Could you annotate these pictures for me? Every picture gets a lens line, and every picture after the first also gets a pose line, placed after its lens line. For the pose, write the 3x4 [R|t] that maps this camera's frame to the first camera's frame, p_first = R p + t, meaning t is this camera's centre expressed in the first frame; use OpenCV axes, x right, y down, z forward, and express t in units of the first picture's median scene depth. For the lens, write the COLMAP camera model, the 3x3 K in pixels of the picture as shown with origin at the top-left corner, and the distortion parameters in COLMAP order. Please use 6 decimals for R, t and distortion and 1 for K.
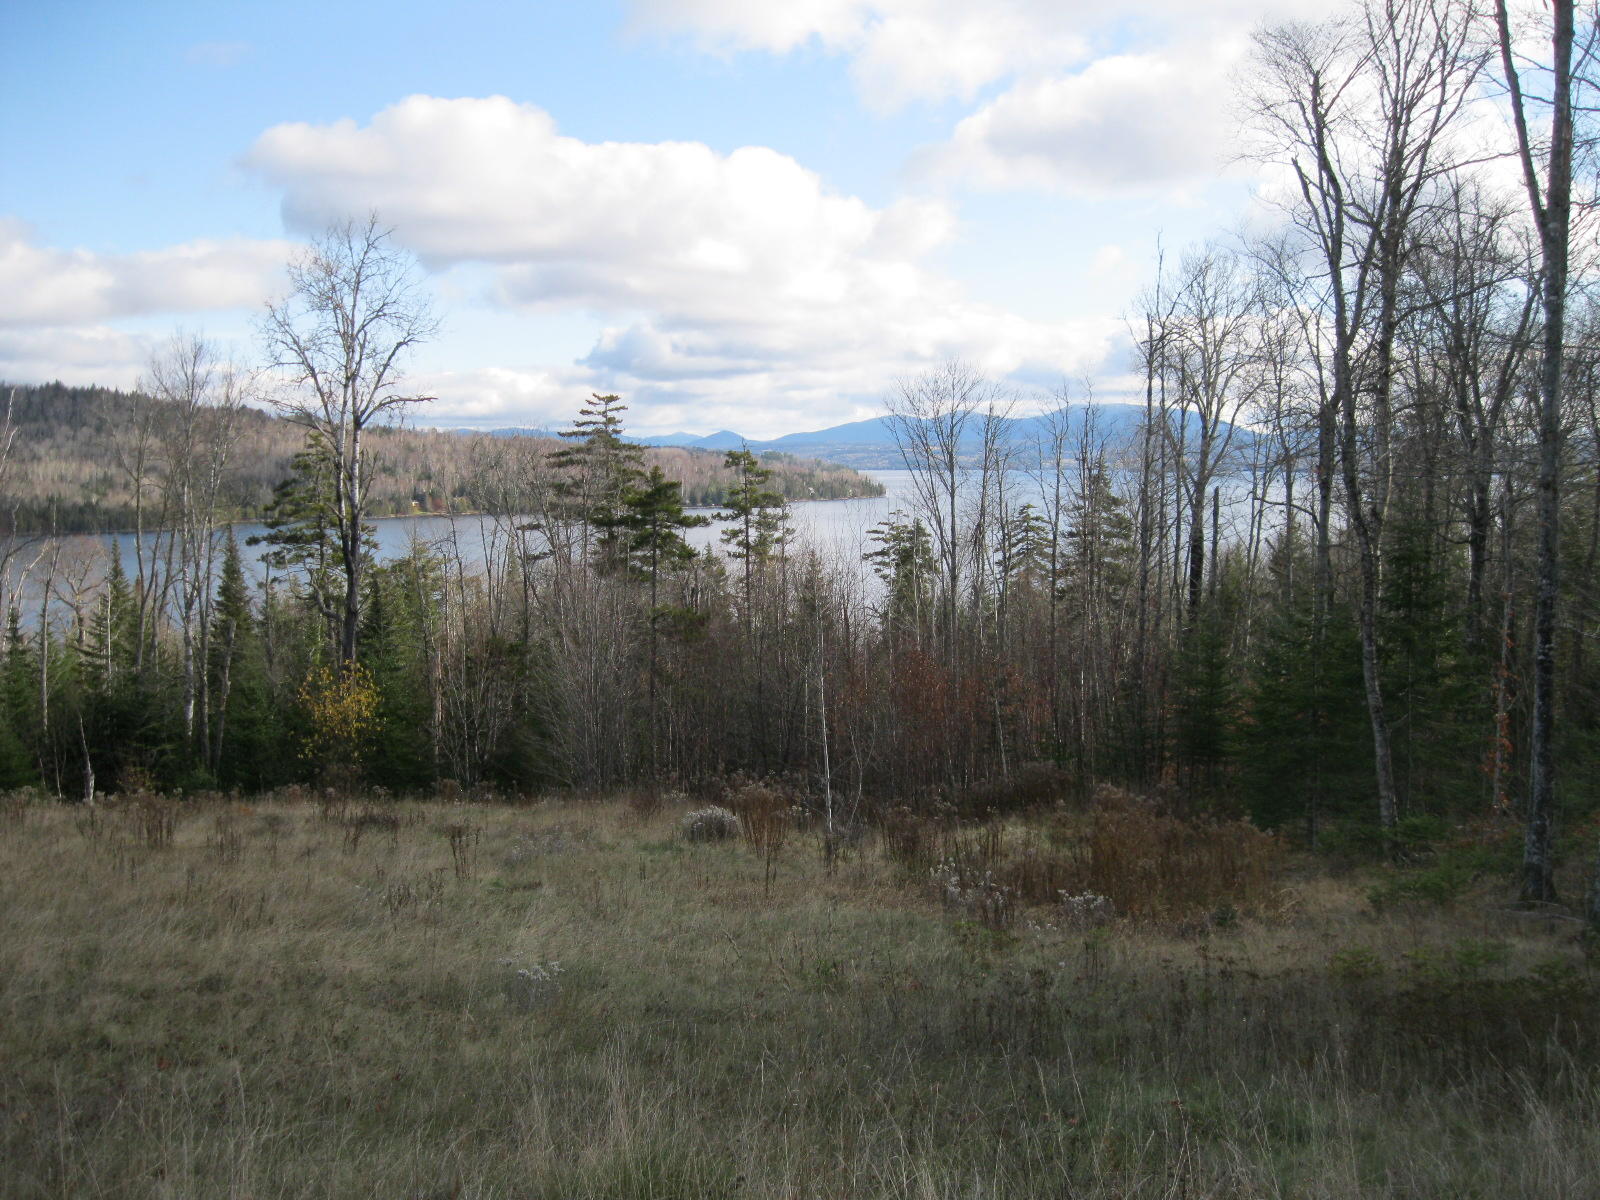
lens RADIAL K [[1637.1, 0, 803.6], [0, 1637.1, 584.2], [0, 0, 1]] dist [-0.110359, 0.000000]
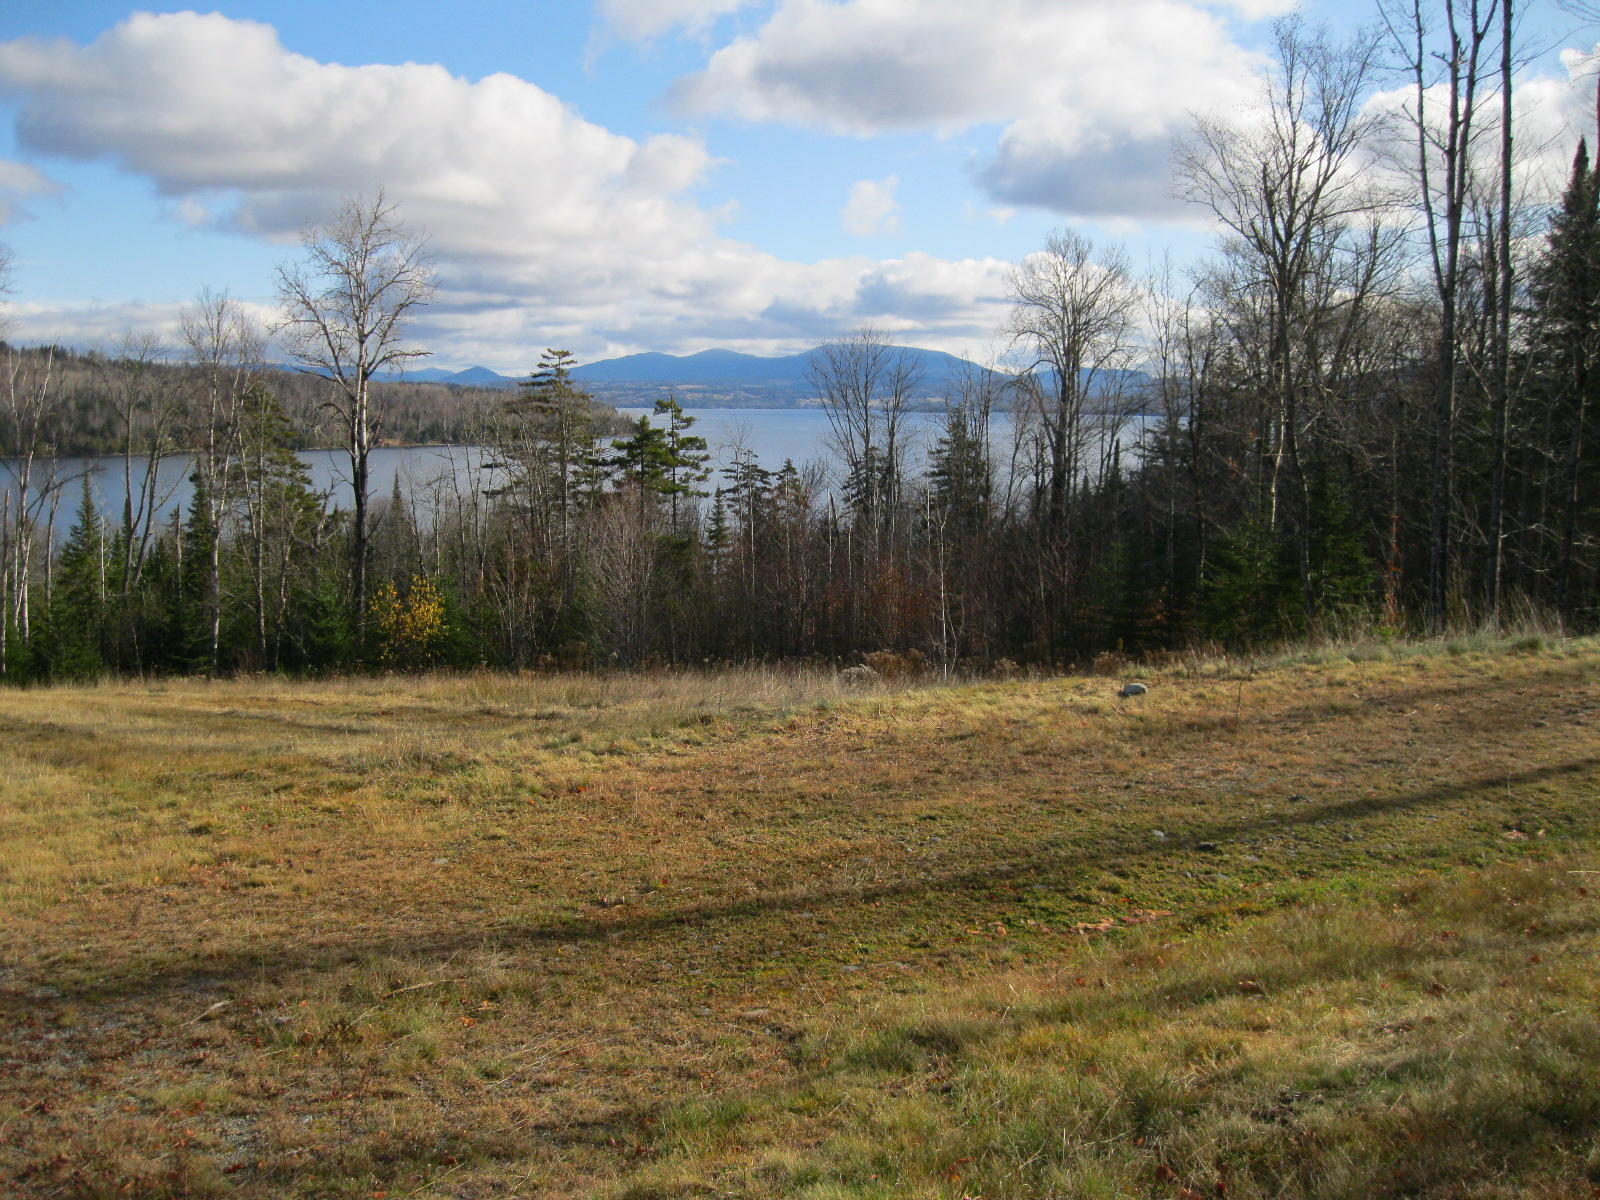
lens RADIAL K [[1637.1, 0, 797.9], [0, 1637.1, 606.2], [0, 0, 1]] dist [-0.110359, 0.000000]
pose [[0.989373, -0.006088, 0.145272, -0.122475], [-0.001334, 0.998701, 0.050933, 0.004591], [-0.145394, -0.050585, 0.988080, -0.158216]]
